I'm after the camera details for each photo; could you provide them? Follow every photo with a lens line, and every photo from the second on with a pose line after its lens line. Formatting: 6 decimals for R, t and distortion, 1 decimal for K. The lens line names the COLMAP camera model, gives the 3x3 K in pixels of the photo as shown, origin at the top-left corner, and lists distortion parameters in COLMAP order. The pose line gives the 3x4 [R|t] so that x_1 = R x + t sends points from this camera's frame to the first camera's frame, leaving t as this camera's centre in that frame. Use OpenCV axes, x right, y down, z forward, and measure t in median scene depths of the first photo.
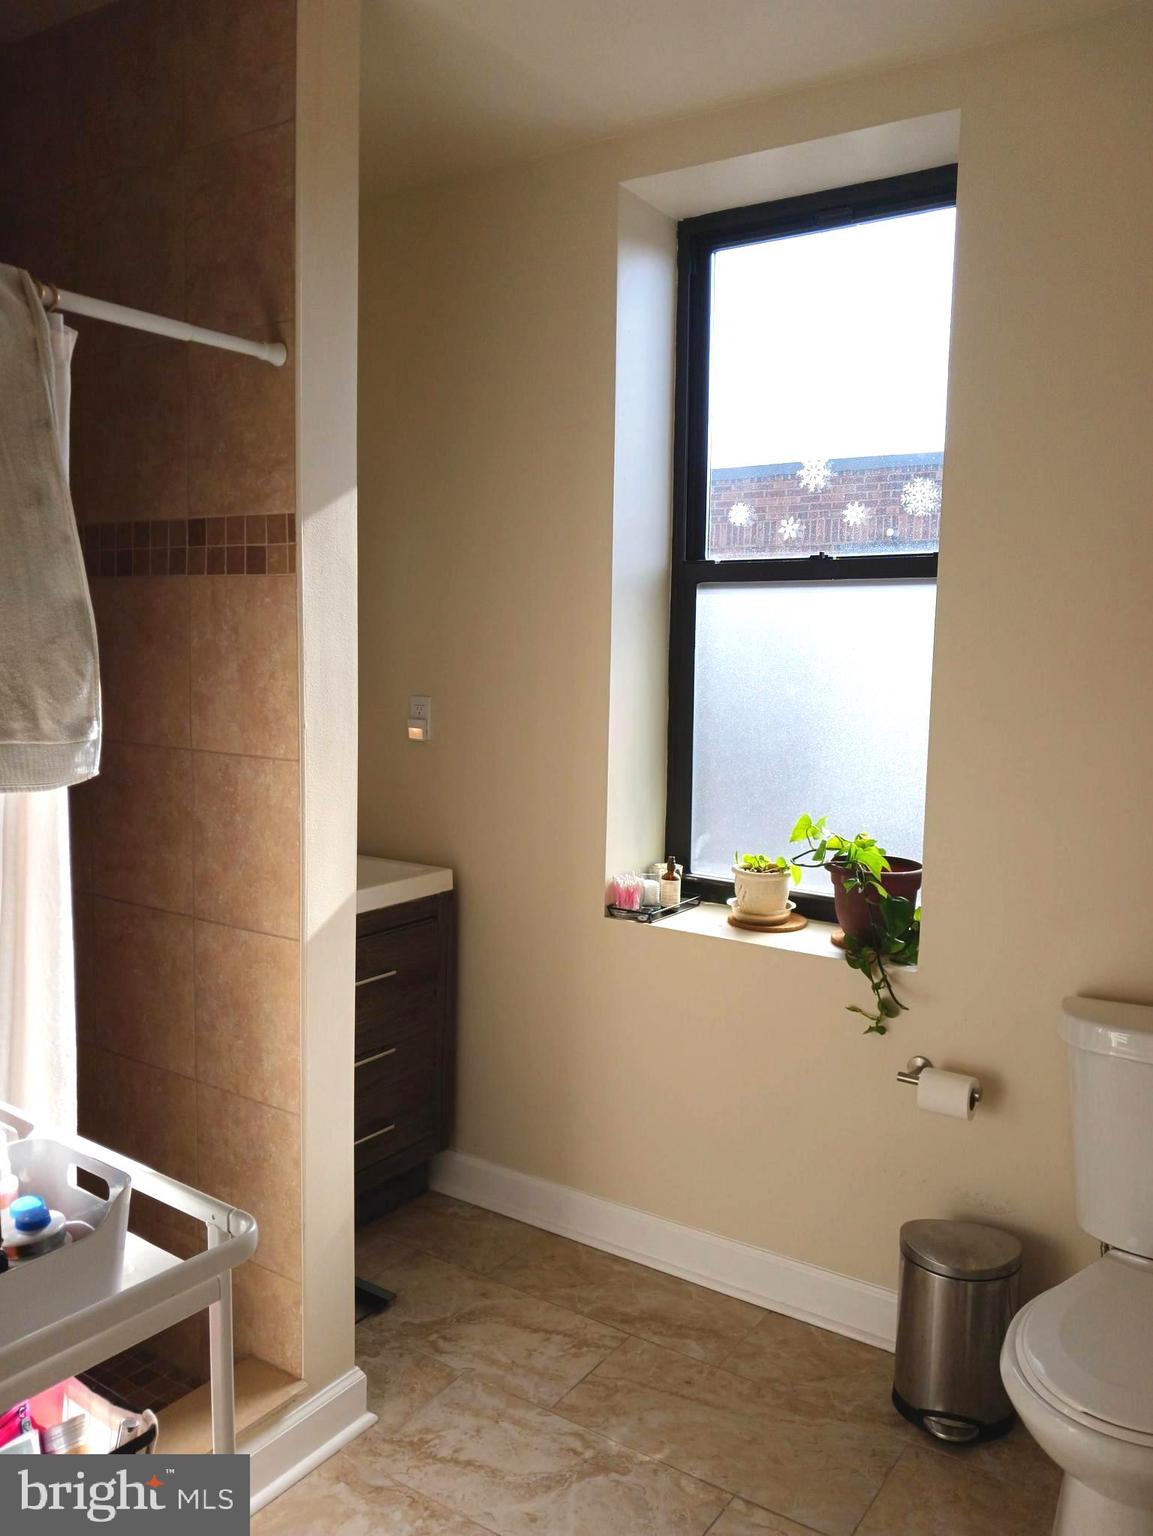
lens RADIAL K [[1184.9, 0, 569.3], [0, 1184.9, 757.7], [0, 0, 1]] dist [0.000864, -0.007164]
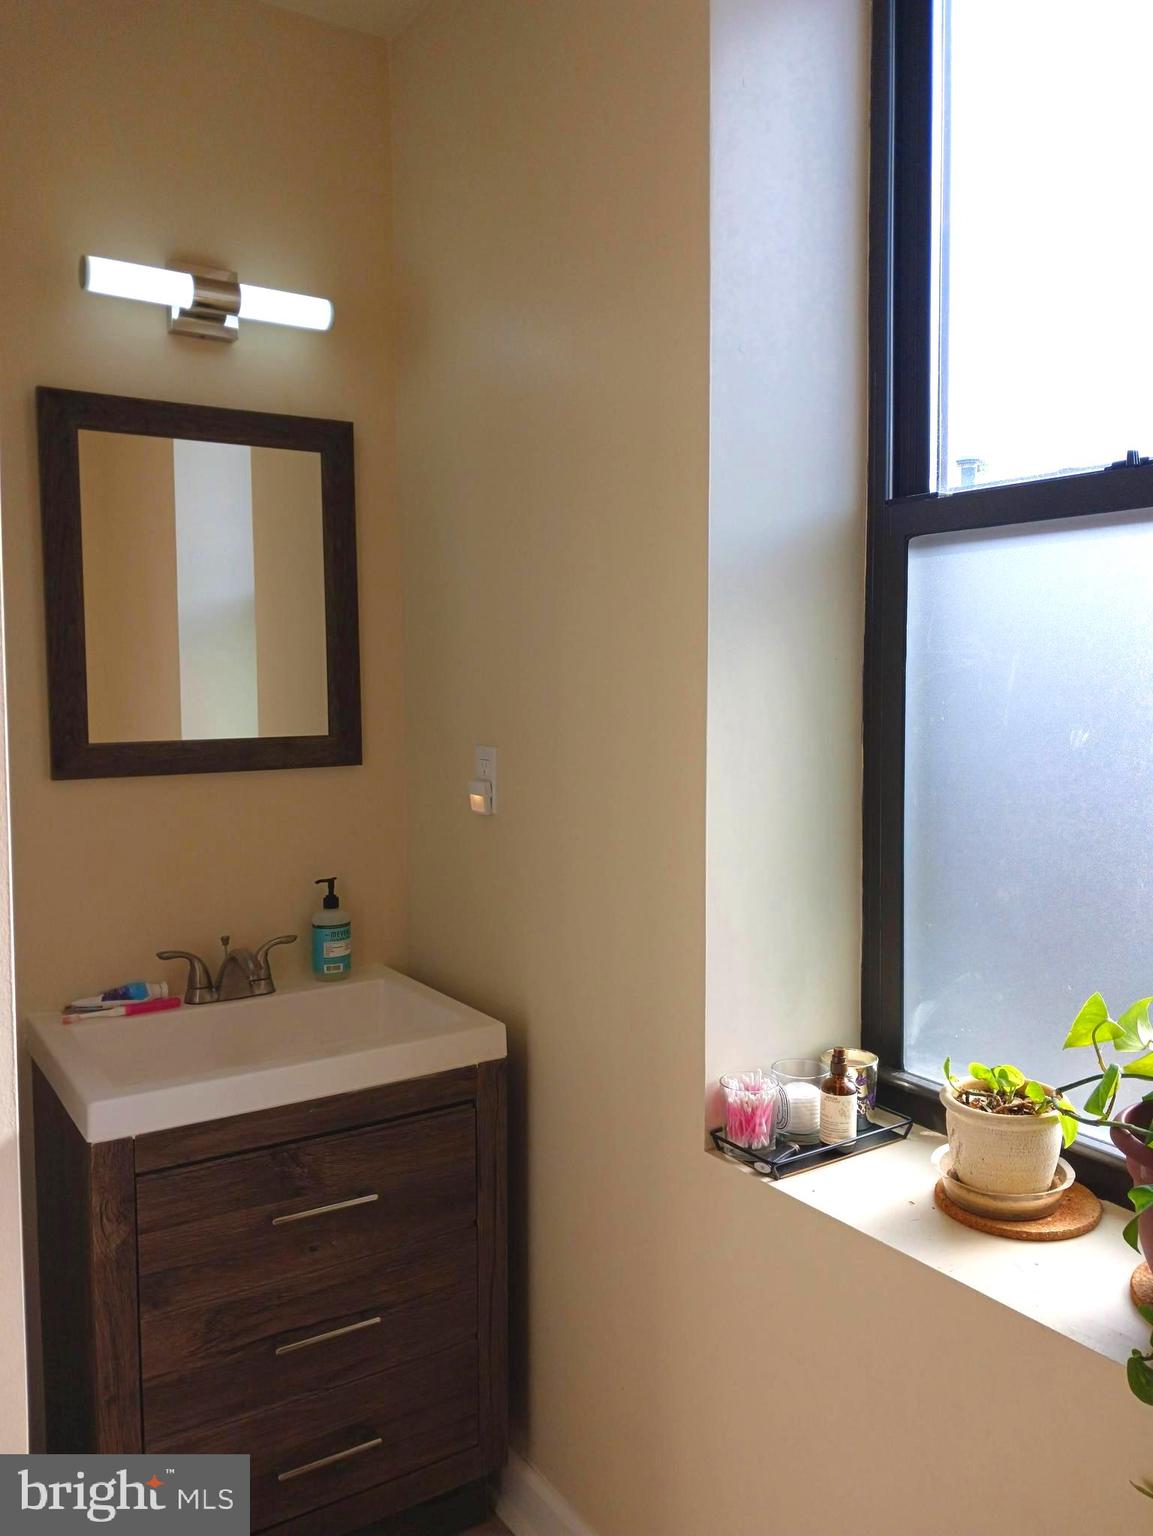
lens RADIAL K [[1205.2, 0, 578.4], [0, 1205.2, 760.6], [0, 0, 1]] dist [-0.026473, -0.000665]
pose [[0.926937, 0.004763, -0.375187, 0.181073], [-0.012983, 0.999728, -0.019384, -0.034329], [0.374993, 0.022838, 0.926746, 0.452737]]
